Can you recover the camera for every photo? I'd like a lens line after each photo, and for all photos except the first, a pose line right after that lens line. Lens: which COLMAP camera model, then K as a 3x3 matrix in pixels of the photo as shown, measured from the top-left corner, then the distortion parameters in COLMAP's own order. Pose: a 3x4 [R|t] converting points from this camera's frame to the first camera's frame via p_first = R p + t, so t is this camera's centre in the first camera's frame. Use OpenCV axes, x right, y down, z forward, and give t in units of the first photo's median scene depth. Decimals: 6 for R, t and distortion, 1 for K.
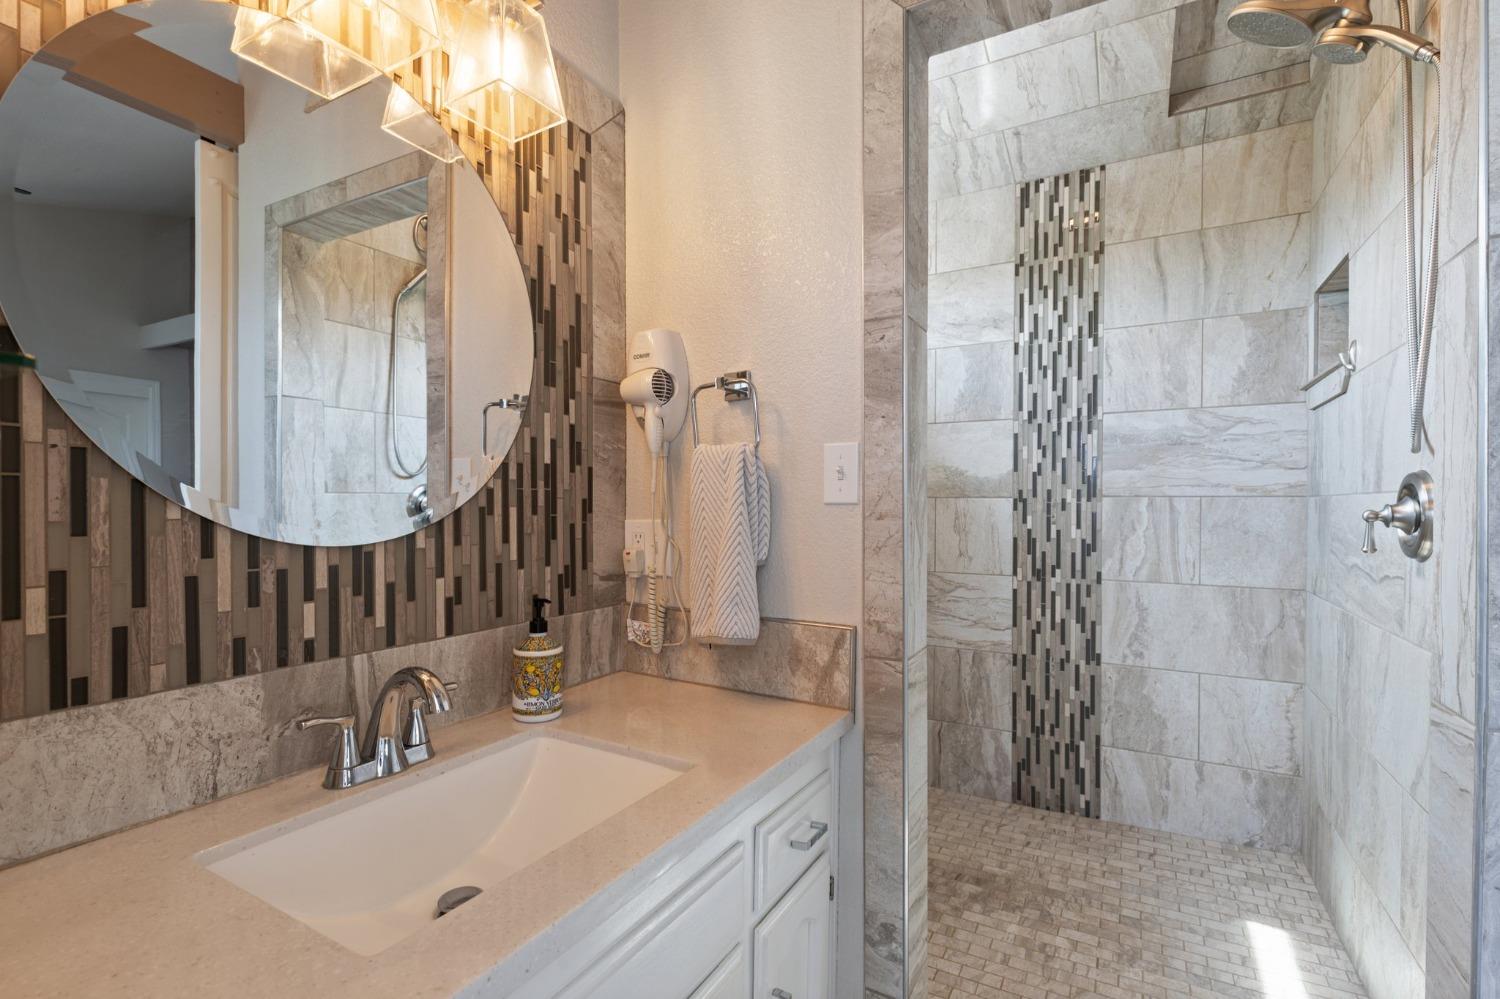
lens RADIAL K [[675.1, 0, 745.5], [0, 675.1, 512.3], [0, 0, 1]] dist [0.006410, 0.000461]
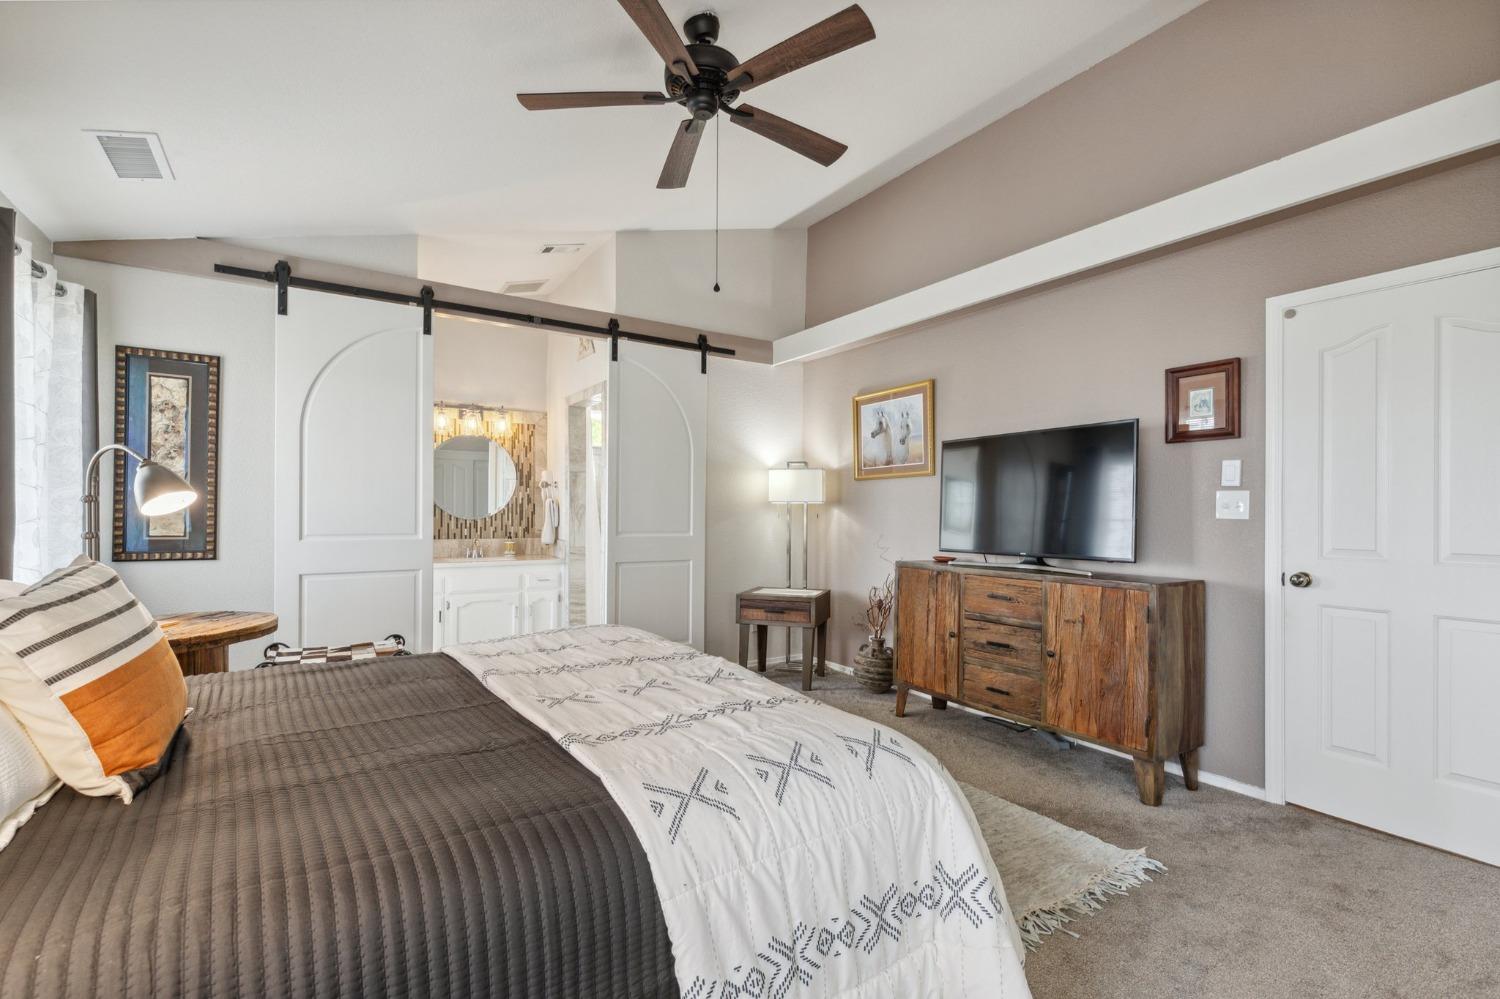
lens RADIAL K [[675.1, 0, 756.3], [0, 675.1, 501.7], [0, 0, 1]] dist [0.006410, 0.000461]
pose [[0.899348, 0.000105, -0.437233, 3.118989], [-0.008885, 0.999798, -0.018037, -0.016972], [0.437143, 0.020106, 0.899167, -2.374376]]
